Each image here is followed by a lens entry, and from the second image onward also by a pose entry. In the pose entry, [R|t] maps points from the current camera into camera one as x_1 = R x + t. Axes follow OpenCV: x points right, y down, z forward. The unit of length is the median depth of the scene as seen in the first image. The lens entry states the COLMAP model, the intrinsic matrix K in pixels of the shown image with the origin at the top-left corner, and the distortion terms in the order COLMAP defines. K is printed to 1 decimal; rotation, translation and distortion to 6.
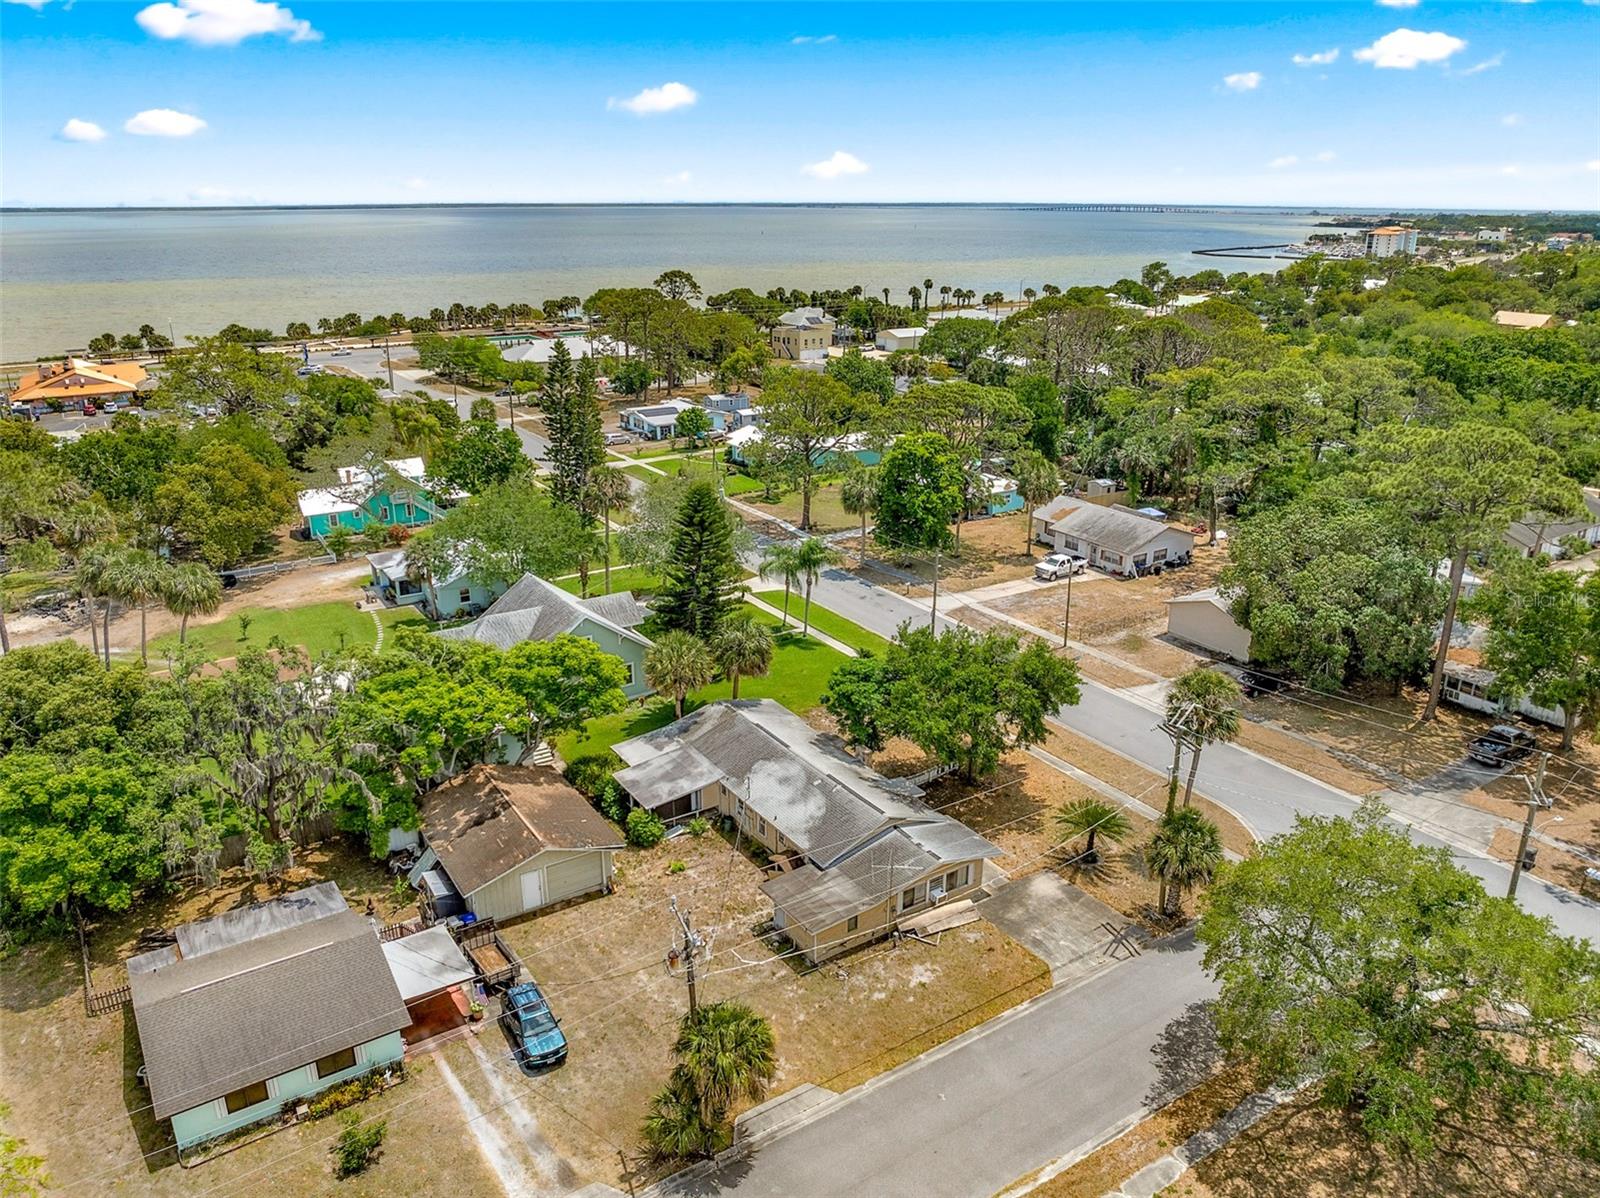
lens RADIAL K [[1139.3, 0, 801.5], [0, 1139.3, 592.2], [0, 0, 1]] dist [-0.027434, -0.006154]
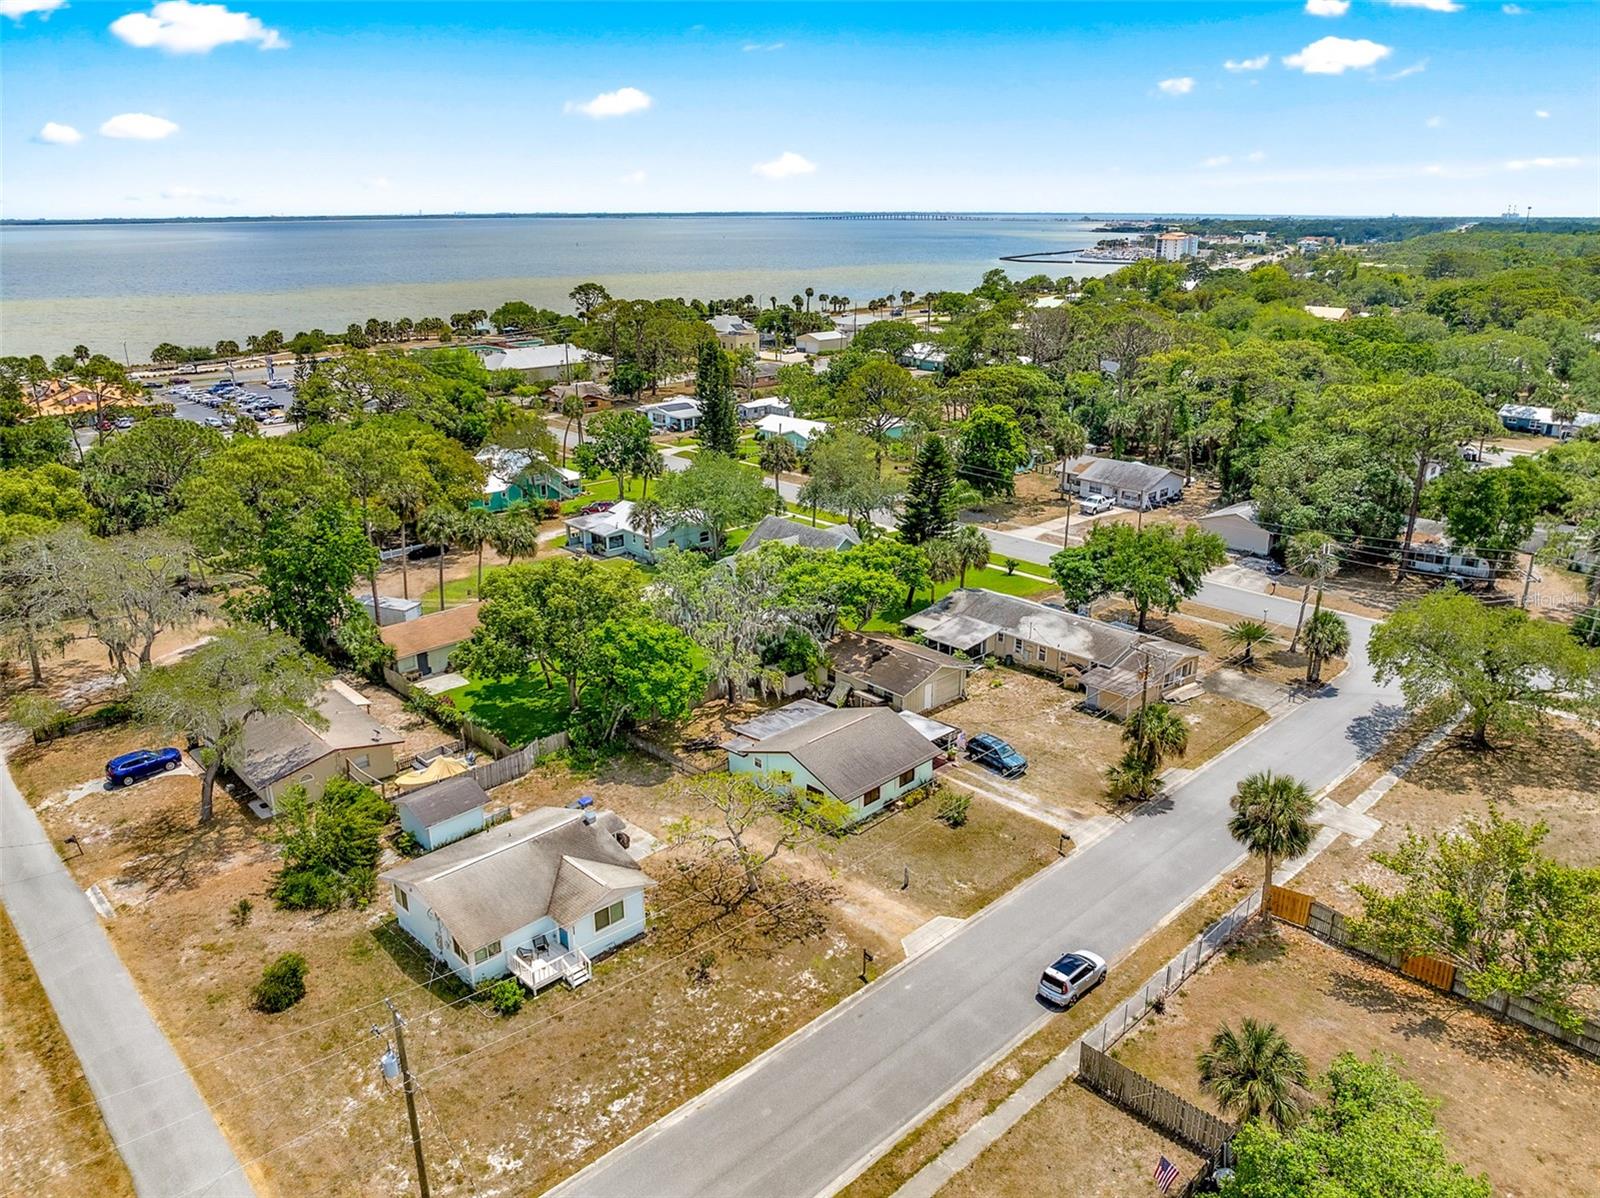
lens RADIAL K [[1139.3, 0, 812.5], [0, 1139.3, 595.5], [0, 0, 1]] dist [-0.027434, -0.006154]
pose [[0.983164, -0.061713, 0.171987, -0.196652], [0.062569, 0.998041, 0.000449, 0.036973], [-0.171677, 0.010319, 0.985099, -0.139083]]
